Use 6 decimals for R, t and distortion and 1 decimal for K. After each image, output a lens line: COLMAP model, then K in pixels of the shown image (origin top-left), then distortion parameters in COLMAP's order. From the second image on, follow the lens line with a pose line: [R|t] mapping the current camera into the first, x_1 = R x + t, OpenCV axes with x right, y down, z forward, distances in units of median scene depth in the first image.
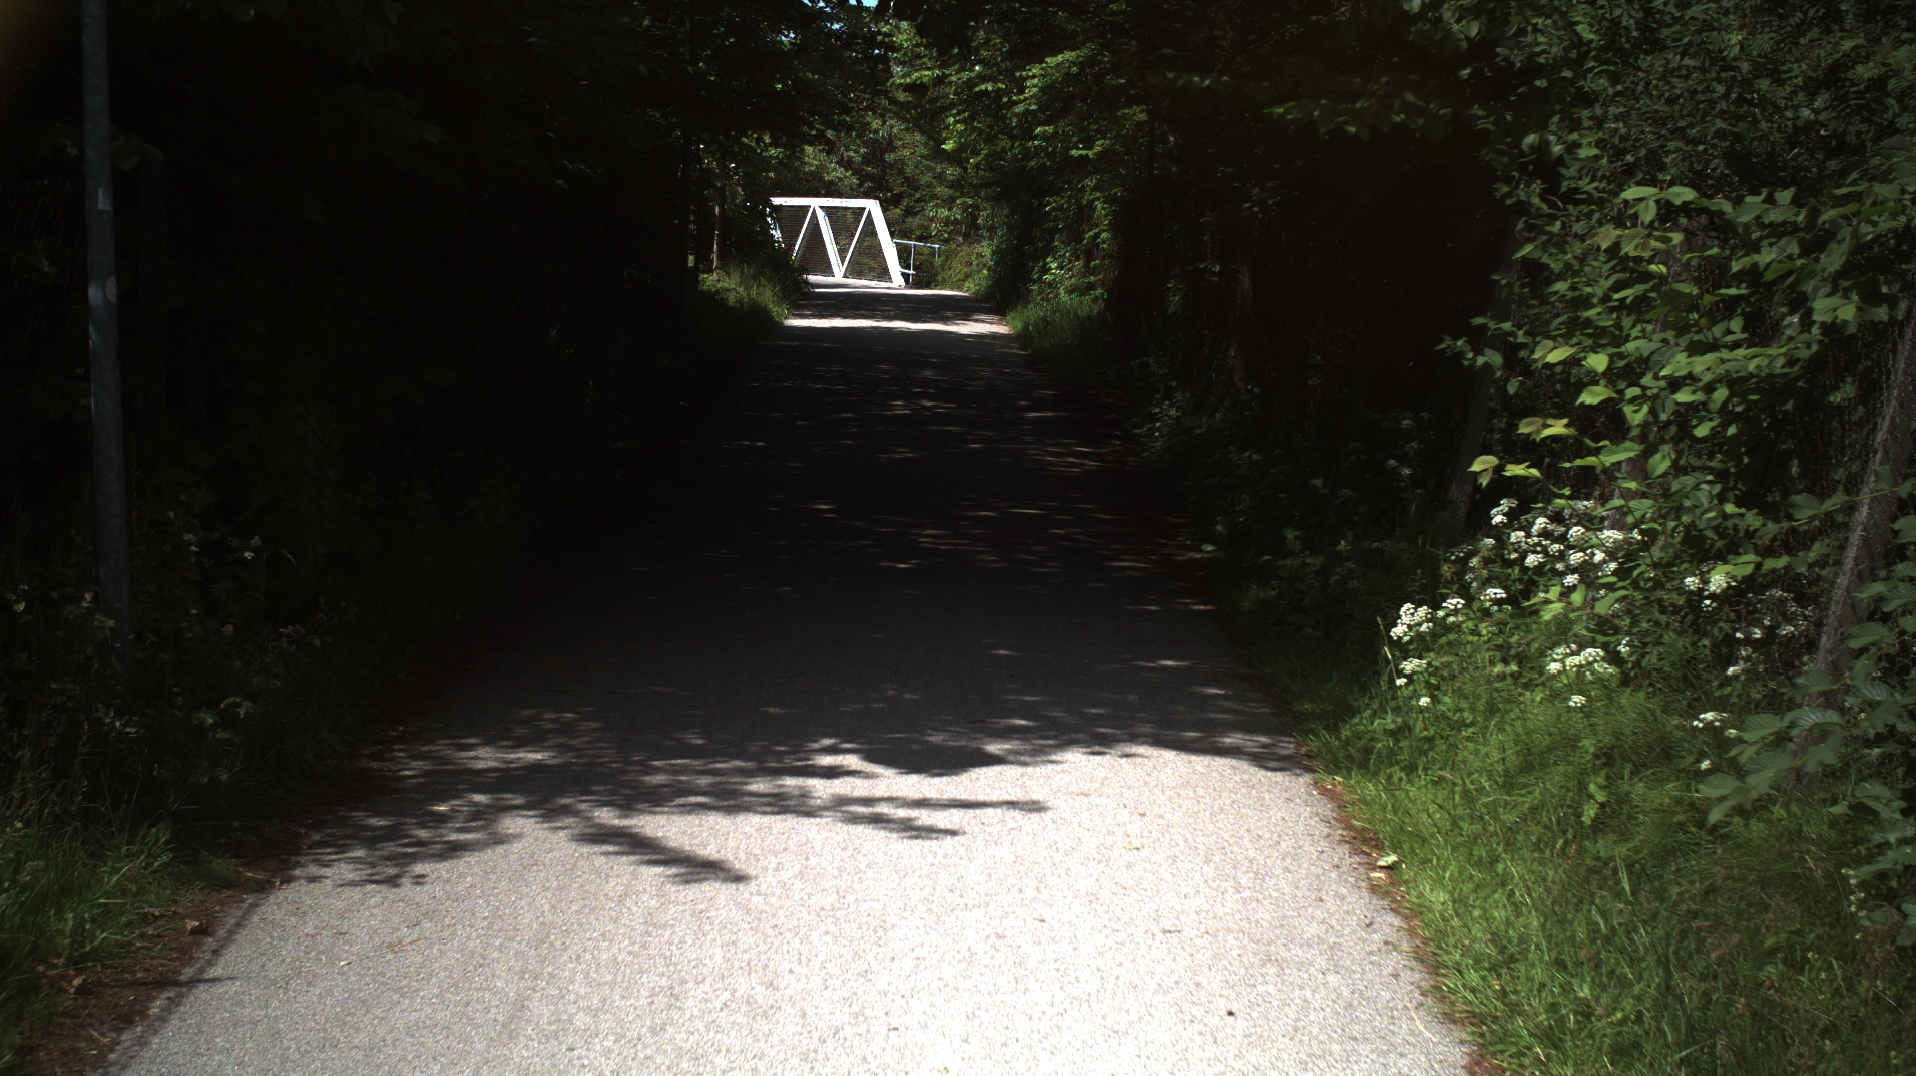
lens RADIAL K [[3259.7, 0, 958.0], [0, 3259.7, 538.0], [0, 0, 1]] dist [-0.294236, 0.407328]
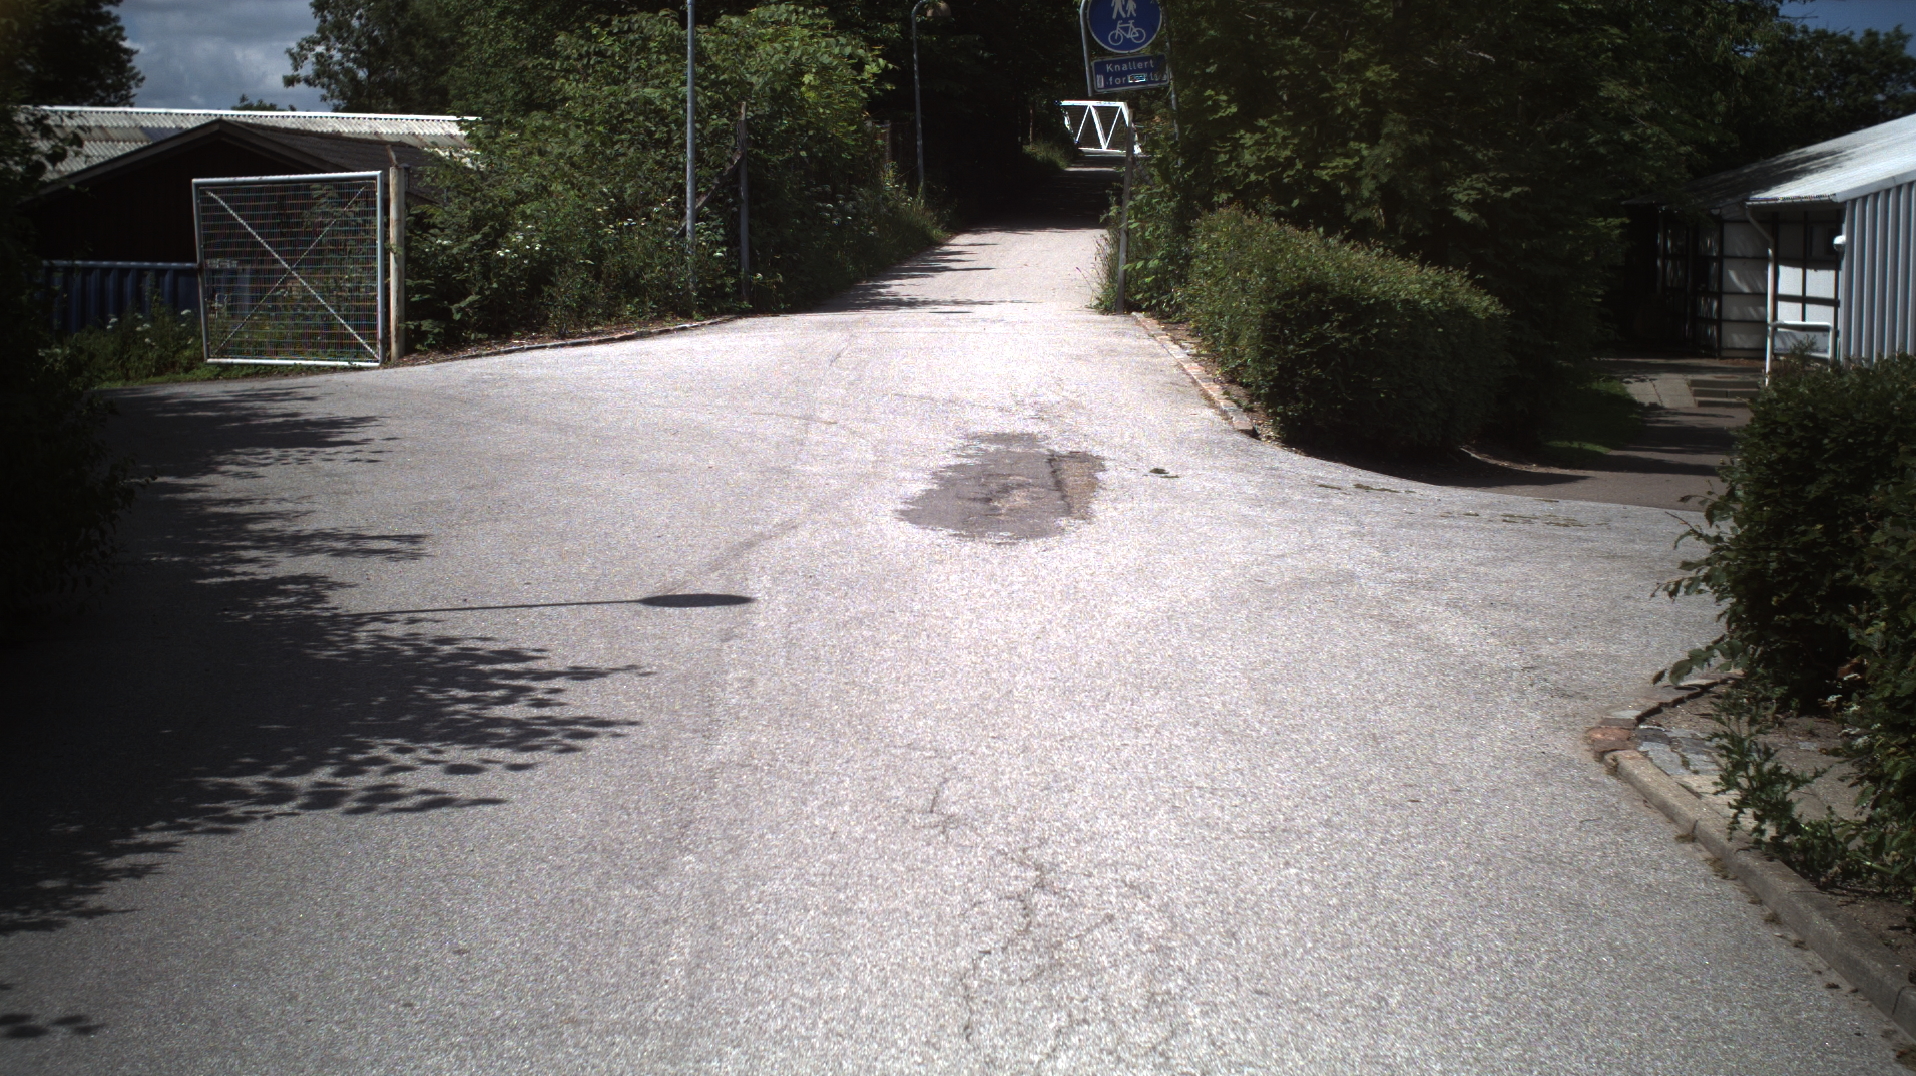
lens RADIAL K [[3259.7, 0, 958.0], [0, 3259.7, 538.0], [0, 0, 1]] dist [-0.294236, 0.407328]
pose [[0.995036, -0.007458, -0.099233, 0.077094], [0.011027, 0.999310, 0.035467, 0.088707], [0.098900, -0.036385, 0.994432, -0.998457]]
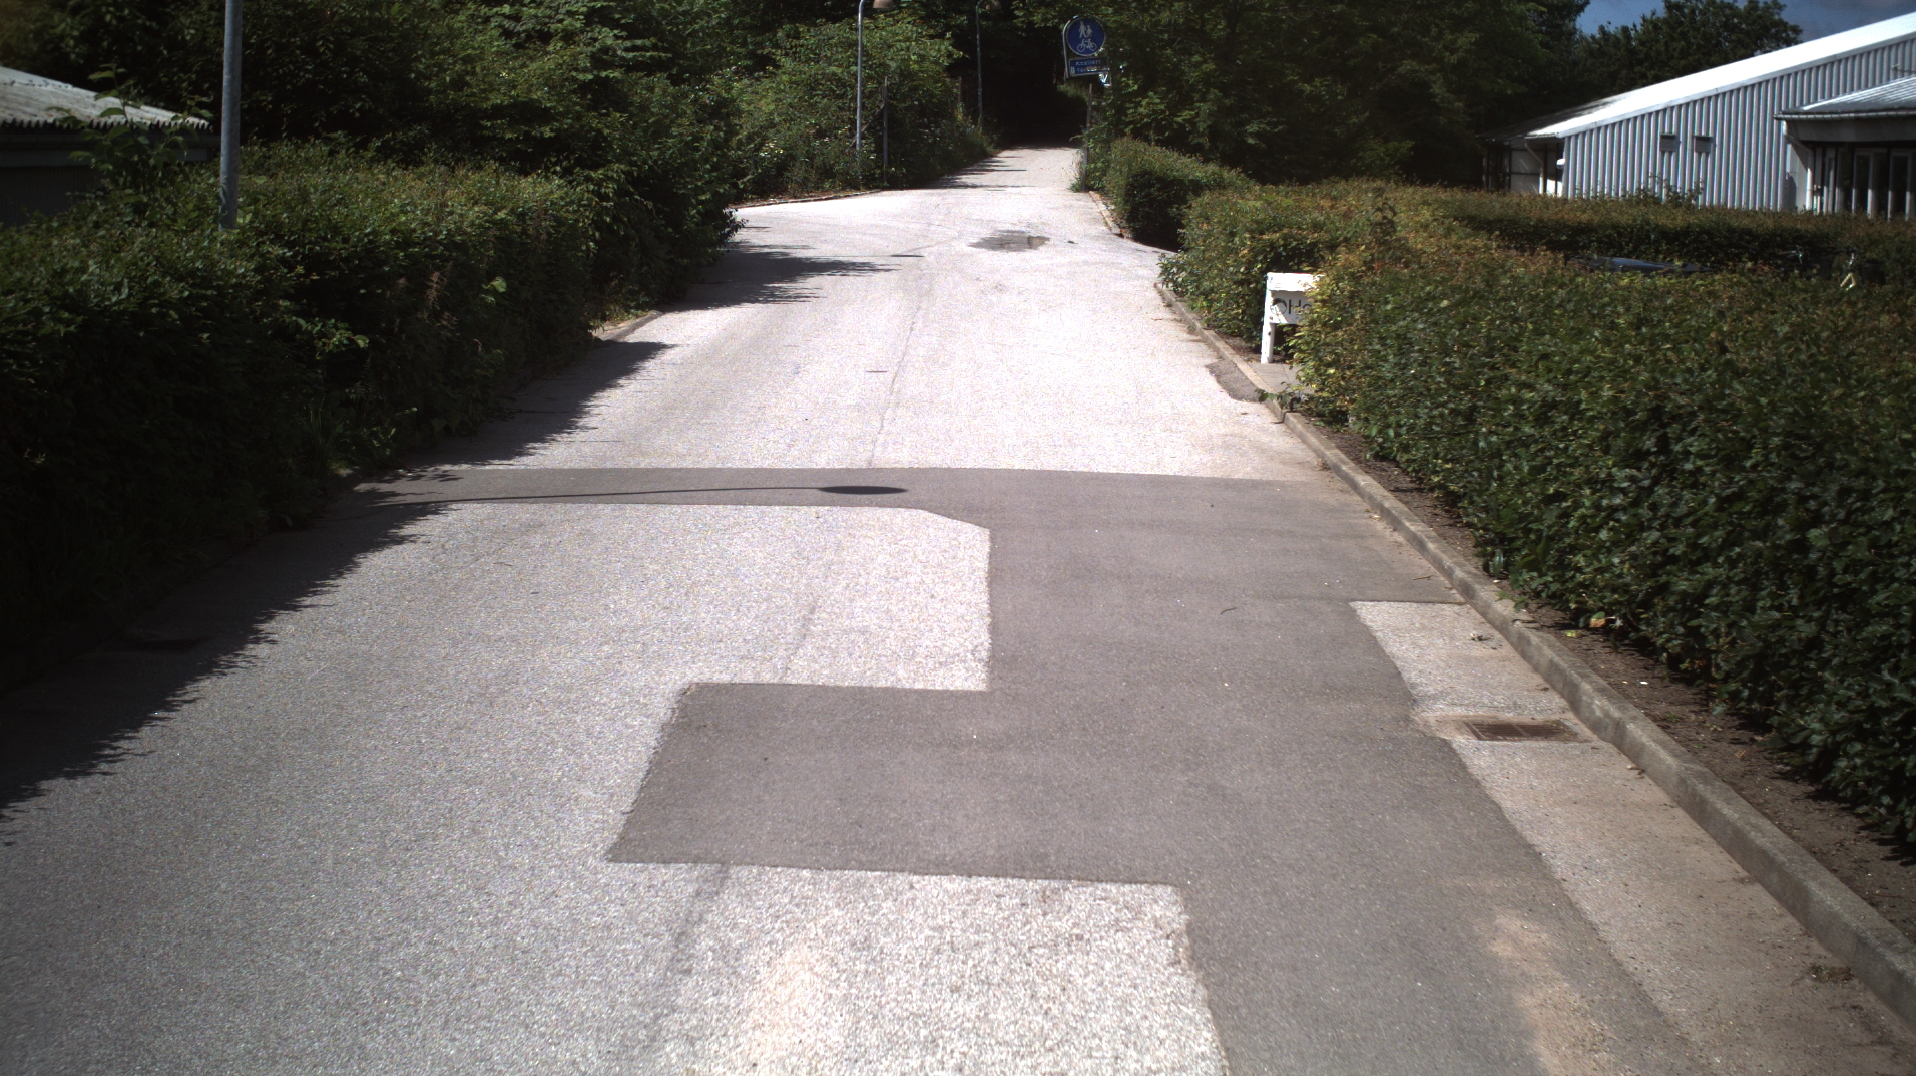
lens RADIAL K [[3259.7, 0, 958.0], [0, 3259.7, 538.0], [0, 0, 1]] dist [-0.294236, 0.407328]
pose [[0.993144, 0.011424, -0.116337, 0.151692], [-0.004471, 0.998197, 0.059852, 0.129759], [0.116811, -0.058922, 0.991405, -1.660189]]
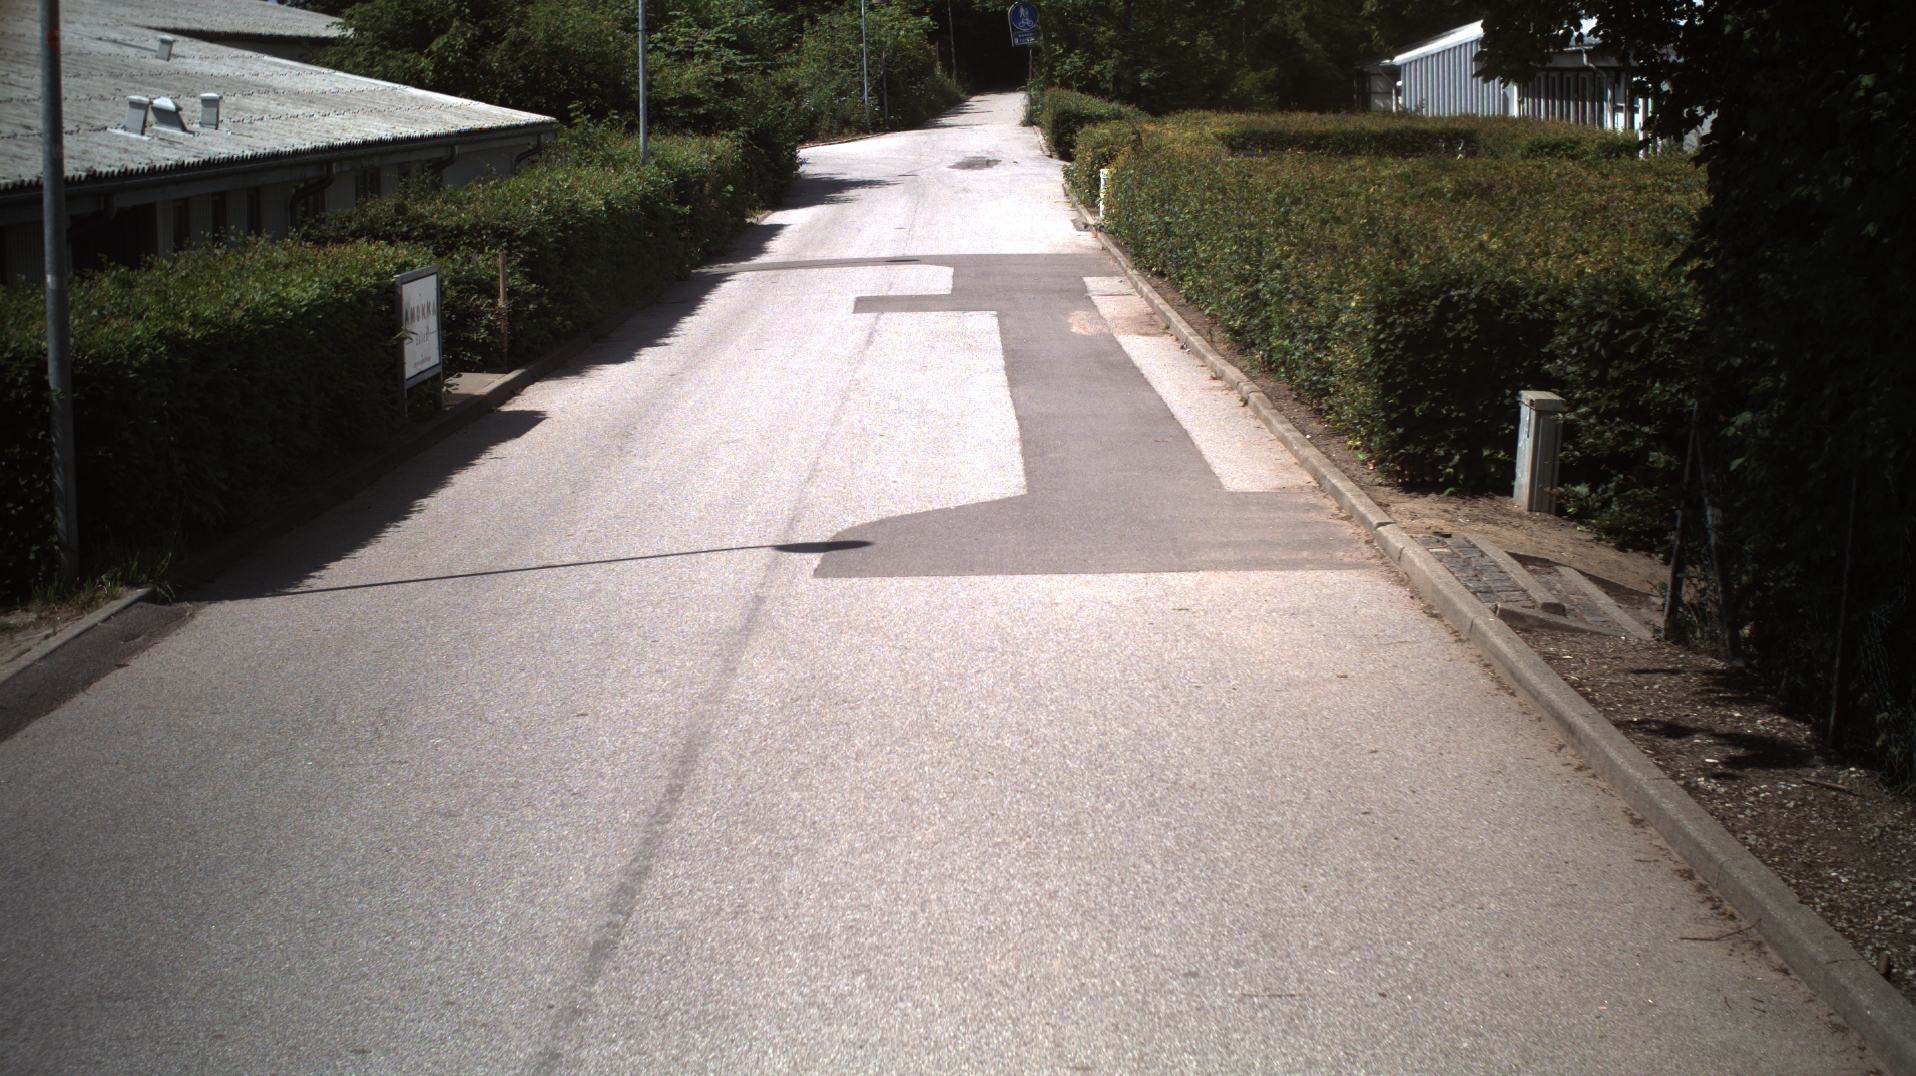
lens RADIAL K [[3259.7, 0, 958.0], [0, 3259.7, 538.0], [0, 0, 1]] dist [-0.294236, 0.407328]
pose [[0.992327, -0.036931, -0.117999, 0.219070], [0.046569, 0.995707, 0.079995, 0.152454], [0.114538, -0.084877, 0.989786, -2.211306]]
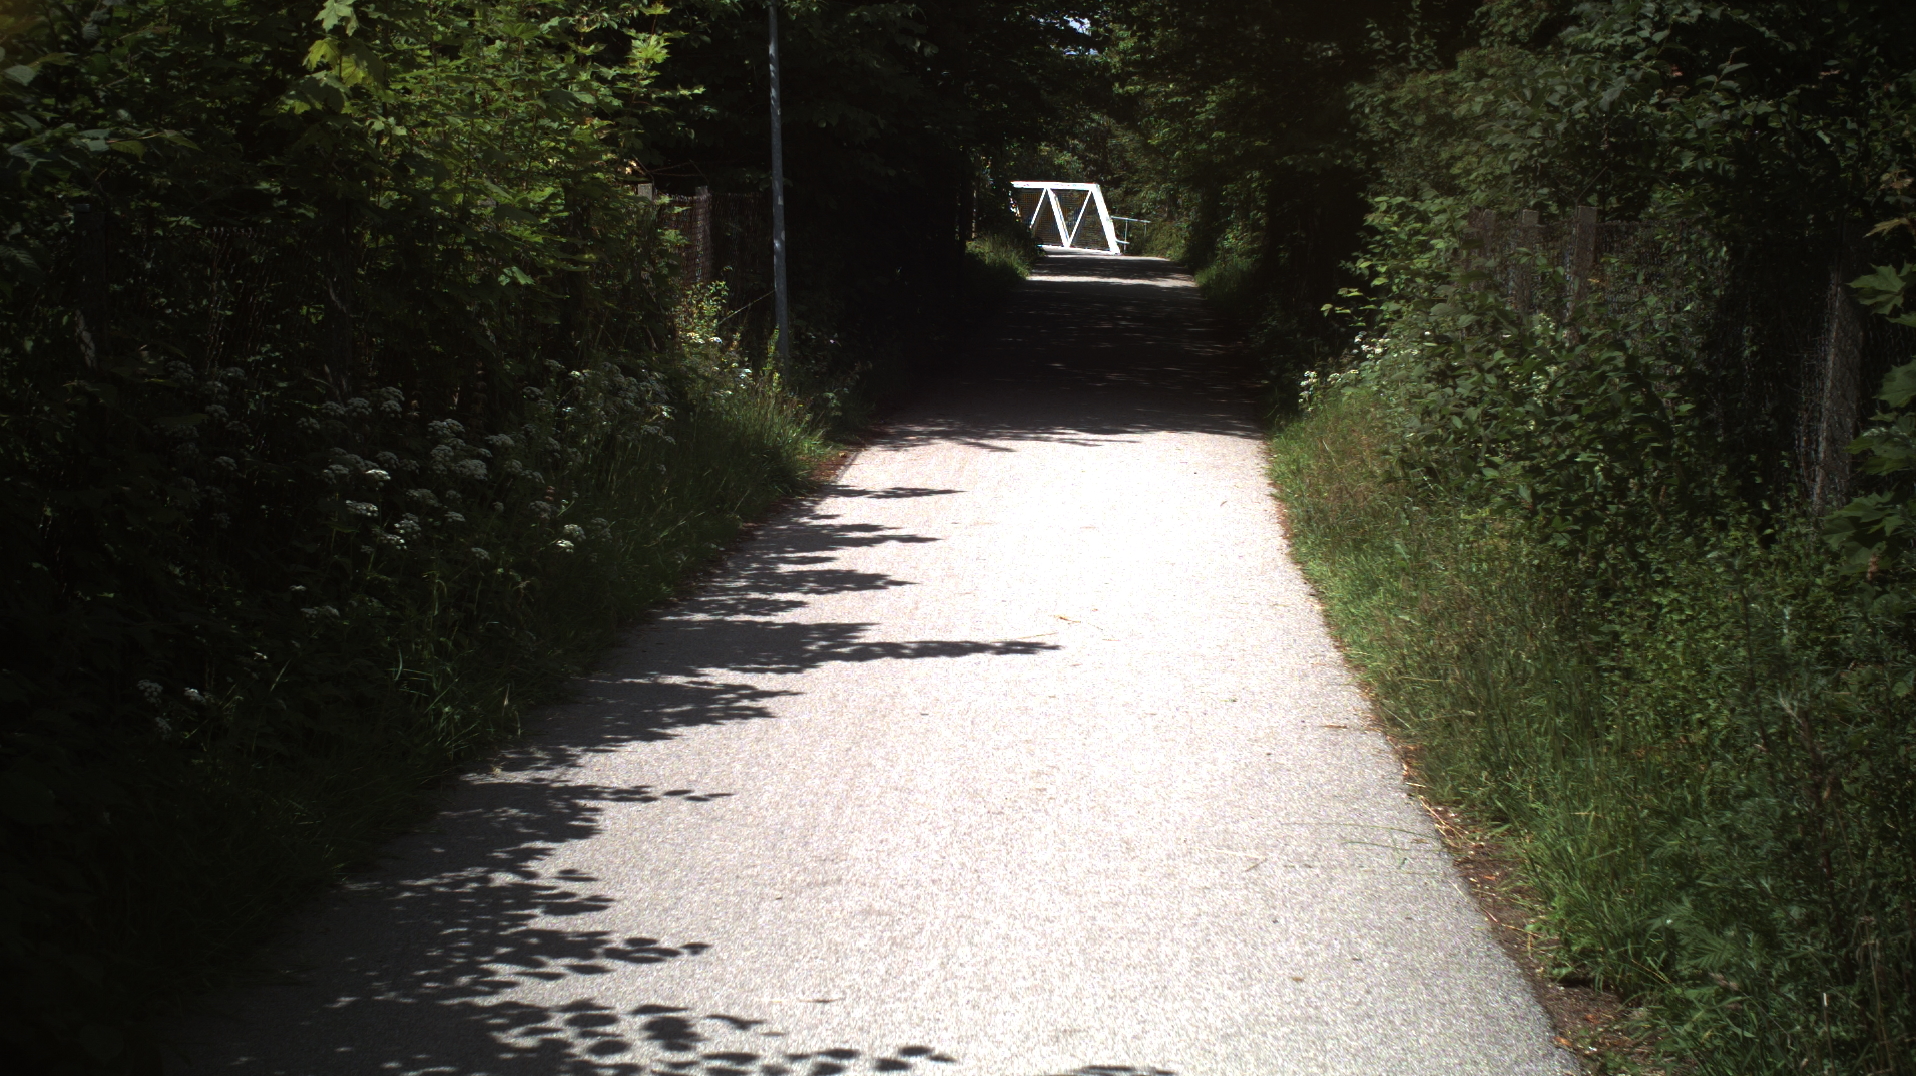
lens RADIAL K [[3259.7, 0, 958.0], [0, 3259.7, 538.0], [0, 0, 1]] dist [-0.294236, 0.407328]
pose [[0.997569, 0.005533, -0.069467, 0.012079], [-0.005013, 0.999958, 0.007660, 0.030262], [0.069506, -0.007293, 0.997555, -0.333915]]
